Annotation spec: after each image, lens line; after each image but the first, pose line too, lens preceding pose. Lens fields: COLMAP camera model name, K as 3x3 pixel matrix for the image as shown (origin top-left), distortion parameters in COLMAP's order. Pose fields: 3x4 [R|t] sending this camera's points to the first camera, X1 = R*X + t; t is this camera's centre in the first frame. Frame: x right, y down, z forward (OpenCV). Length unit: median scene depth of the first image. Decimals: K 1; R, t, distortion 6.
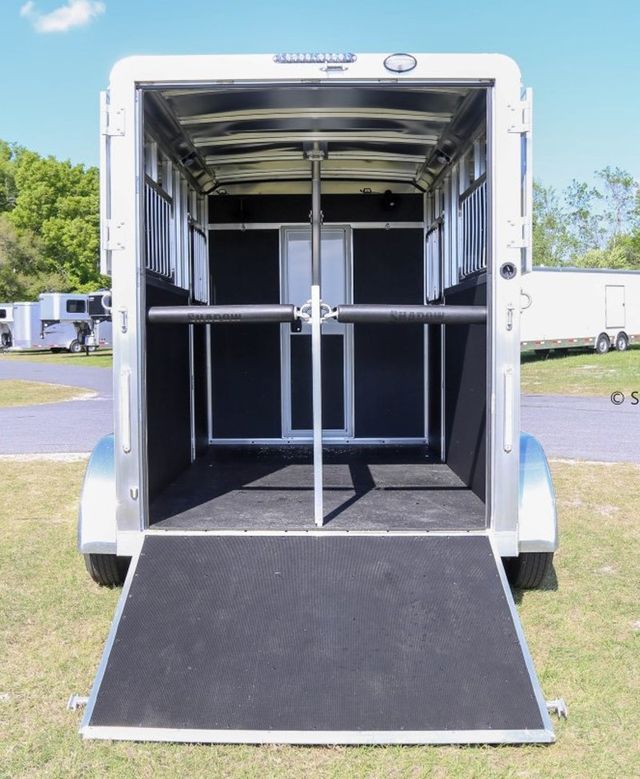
lens RADIAL K [[940.2, 0, 320.0], [0, 940.2, 389.5], [0, 0, 1]] dist [0.002450, 0.002342]
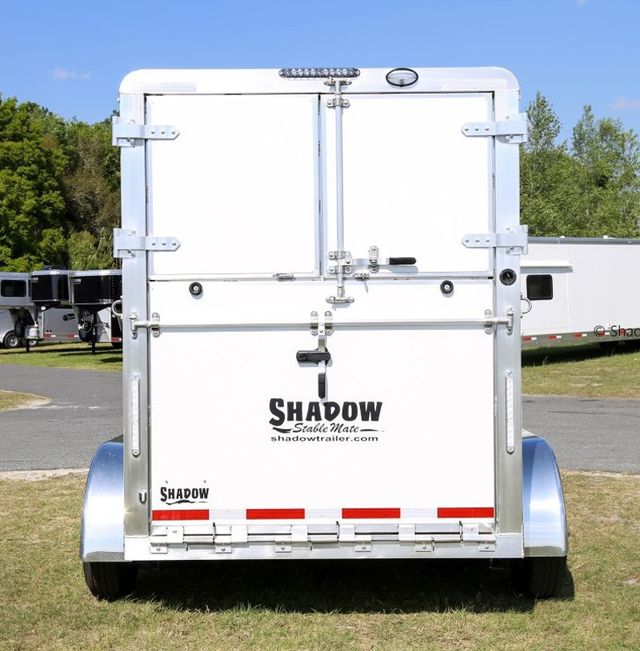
lens RADIAL K [[1286.8, 0, 320.0], [0, 1286.8, 325.5], [0, 0, 1]] dist [0.005287, 0.030045]
pose [[0.999965, -0.005408, -0.006316, 0.001188], [0.005062, 0.998558, -0.053440, 0.000596], [0.006596, 0.053406, 0.998551, -0.196565]]
